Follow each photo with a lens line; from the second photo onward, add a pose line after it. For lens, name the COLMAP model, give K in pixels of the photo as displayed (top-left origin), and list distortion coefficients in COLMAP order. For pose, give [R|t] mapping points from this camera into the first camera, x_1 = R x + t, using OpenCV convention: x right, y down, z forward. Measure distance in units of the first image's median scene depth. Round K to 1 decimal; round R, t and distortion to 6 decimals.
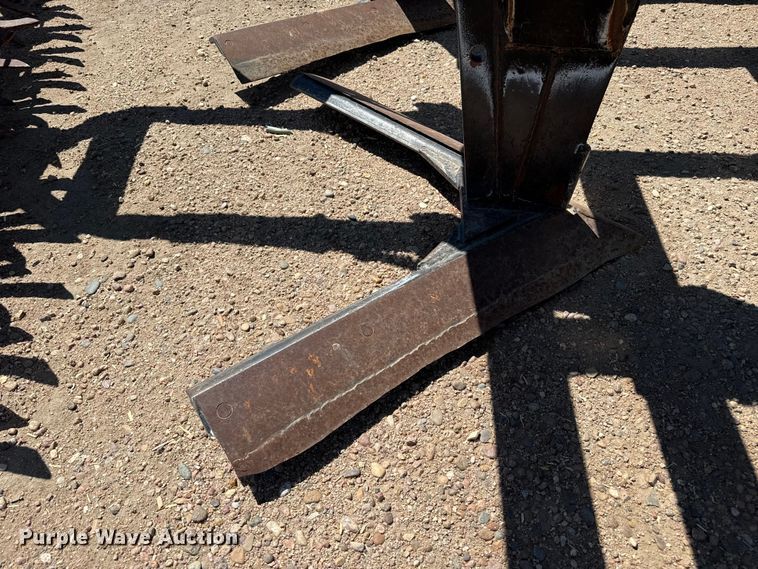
lens RADIAL K [[534.5, 0, 379.0], [0, 534.5, 284.5], [0, 0, 1]] dist [0.034030, -0.038987]
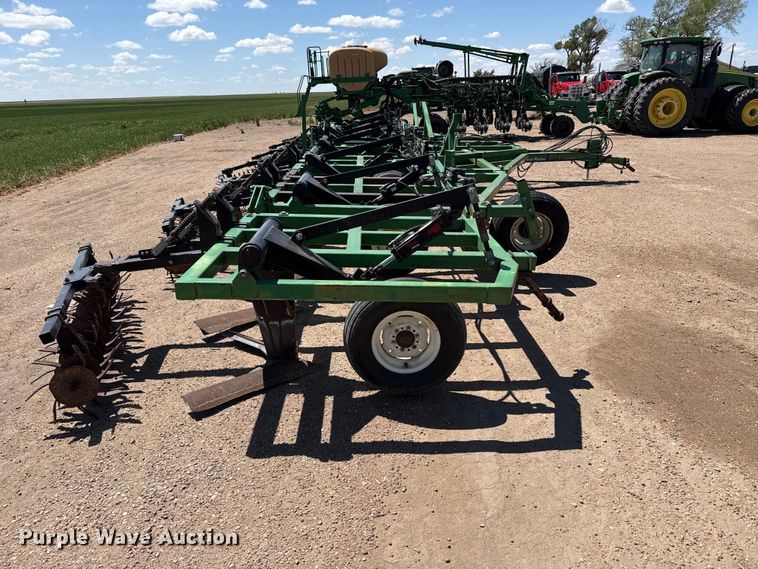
lens RADIAL K [[534.5, 0, 379.0], [0, 534.5, 284.5], [0, 0, 1]] dist [0.034030, -0.038987]
pose [[0.996551, -0.052277, 0.064451, 0.527684], [0.076965, 0.872671, -0.482205, 0.883277], [-0.031036, 0.485503, 0.873684, -1.730752]]
